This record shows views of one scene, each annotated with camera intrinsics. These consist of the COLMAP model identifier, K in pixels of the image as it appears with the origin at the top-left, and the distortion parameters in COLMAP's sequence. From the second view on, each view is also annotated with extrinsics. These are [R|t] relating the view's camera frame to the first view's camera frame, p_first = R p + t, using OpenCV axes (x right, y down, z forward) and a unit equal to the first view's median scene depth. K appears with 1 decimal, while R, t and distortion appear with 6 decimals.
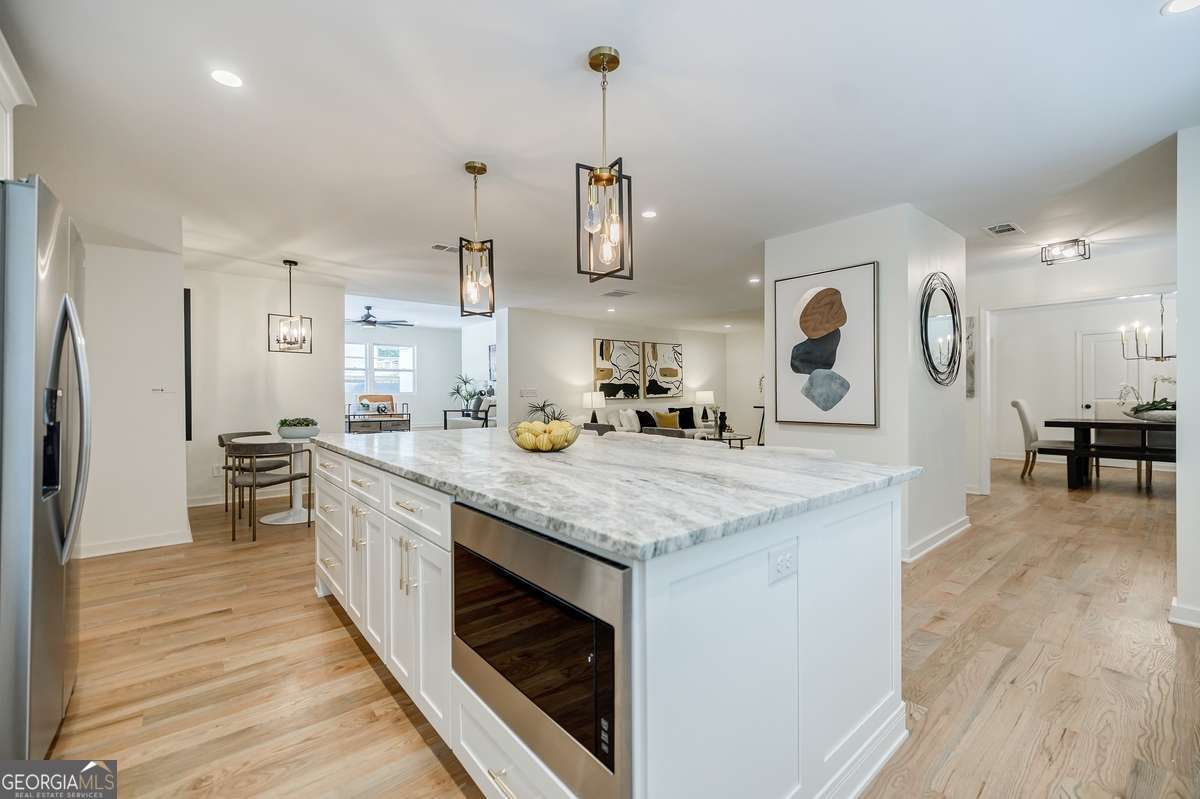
lens RADIAL K [[521.7, 0, 597.5], [0, 521.7, 390.0], [0, 0, 1]] dist [0.003619, -0.001229]
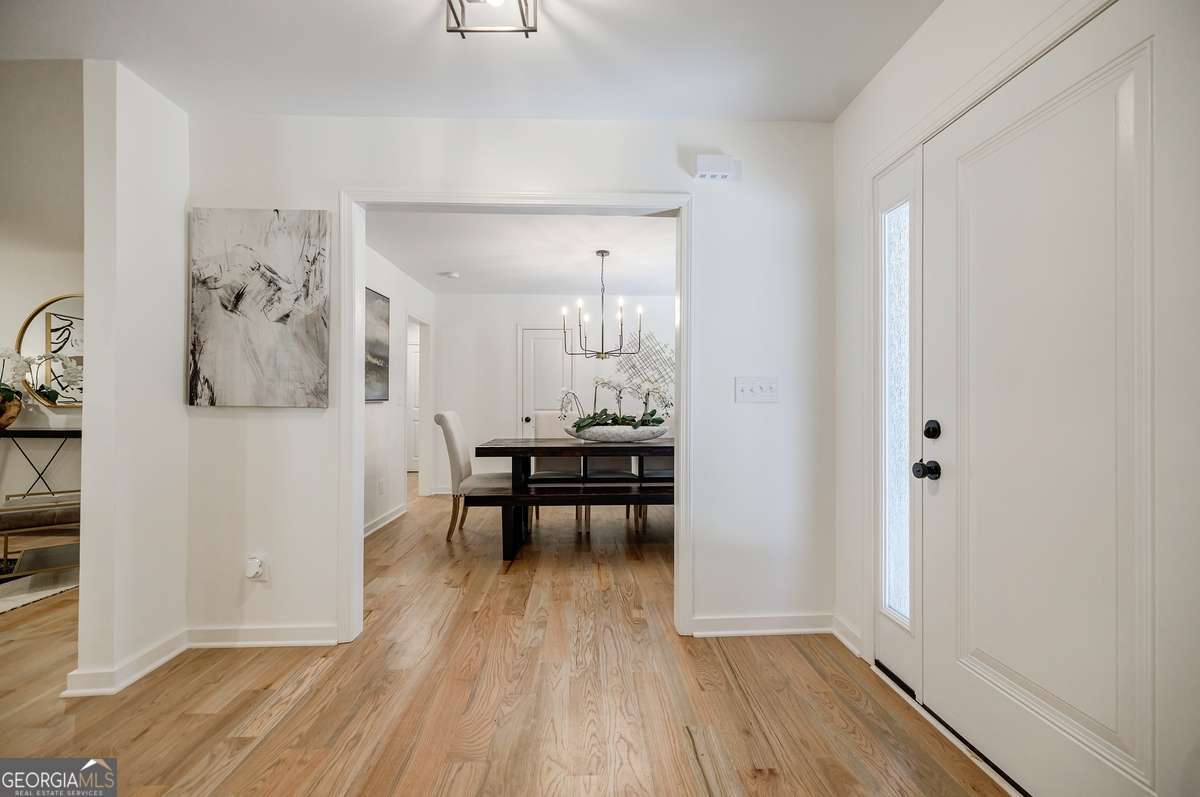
lens RADIAL K [[521.7, 0, 588.9], [0, 521.7, 398.7], [0, 0, 1]] dist [0.003619, -0.001229]
pose [[0.646048, 0.007278, 0.763262, 0.491370], [-0.005742, 0.999973, -0.004675, 0.004386], [-0.763275, -0.001363, 0.646072, 0.522354]]
